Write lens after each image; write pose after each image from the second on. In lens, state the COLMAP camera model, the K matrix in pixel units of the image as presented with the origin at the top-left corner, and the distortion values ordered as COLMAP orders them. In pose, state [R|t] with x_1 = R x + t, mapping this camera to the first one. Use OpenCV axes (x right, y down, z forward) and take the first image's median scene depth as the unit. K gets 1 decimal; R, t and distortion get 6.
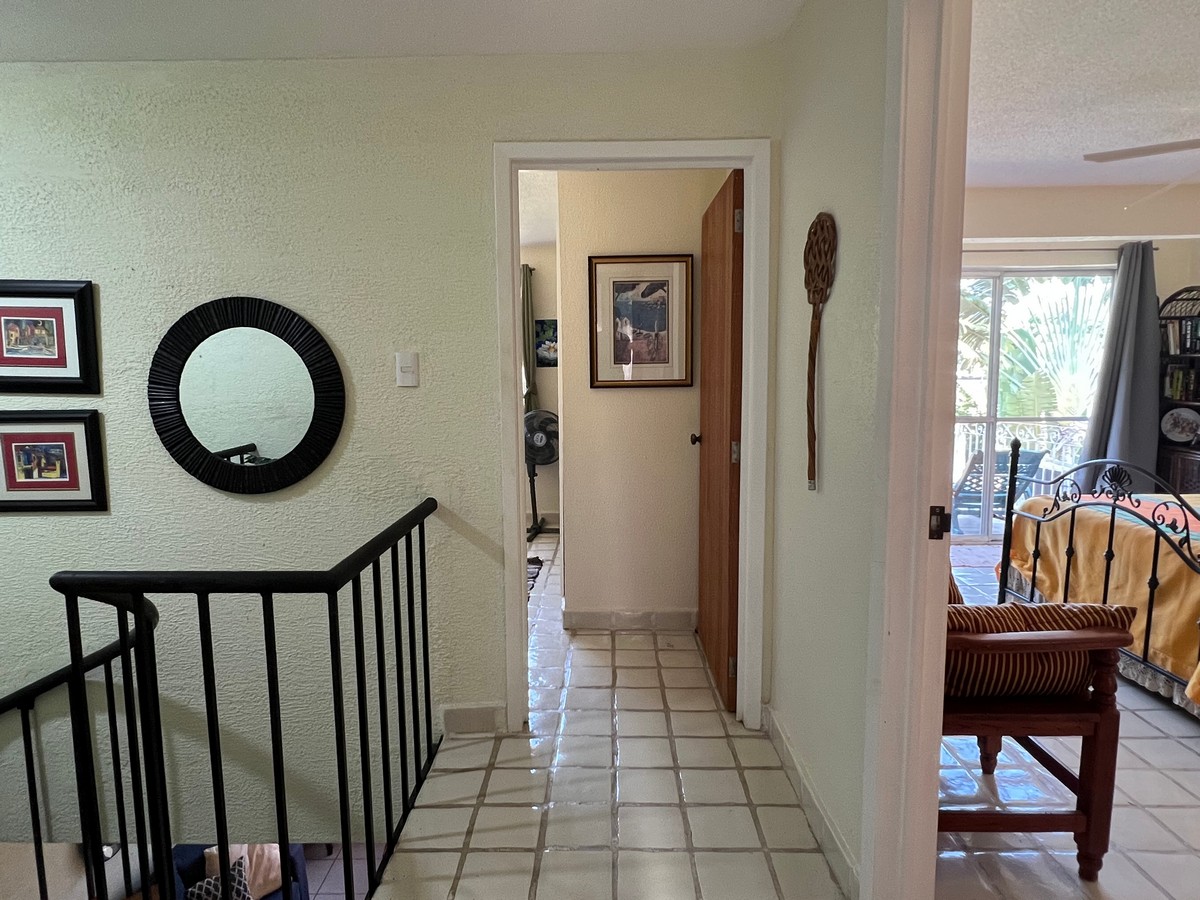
lens RADIAL K [[704.1, 0, 601.2], [0, 704.1, 451.0], [0, 0, 1]] dist [0.003974, -0.006939]
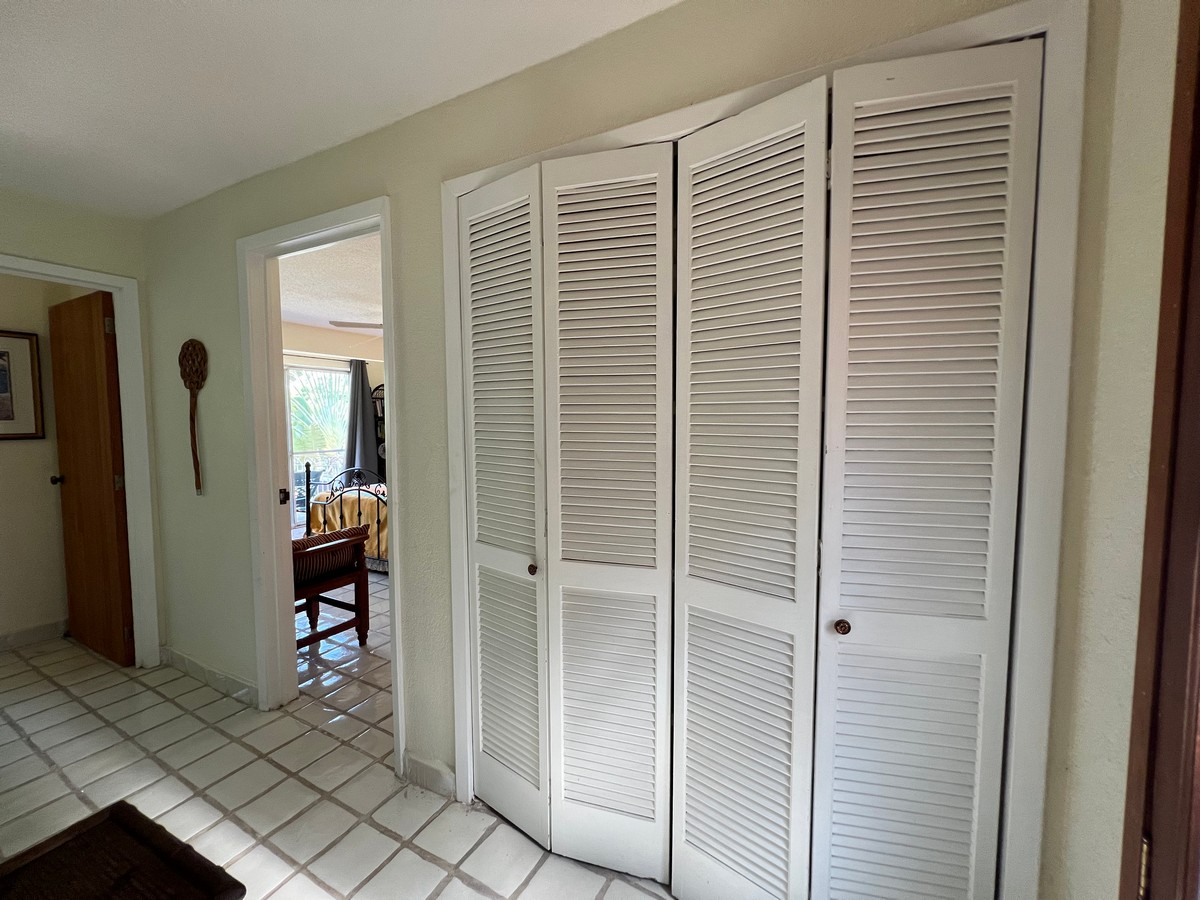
lens RADIAL K [[484.2, 0, 597.8], [0, 484.2, 447.4], [0, 0, 1]] dist [-0.000353, 0.000775]
pose [[0.464221, -0.044589, 0.884596, -0.204710], [0.099307, 0.995055, -0.001958, 0.026231], [-0.880134, 0.088755, 0.466354, -0.299677]]
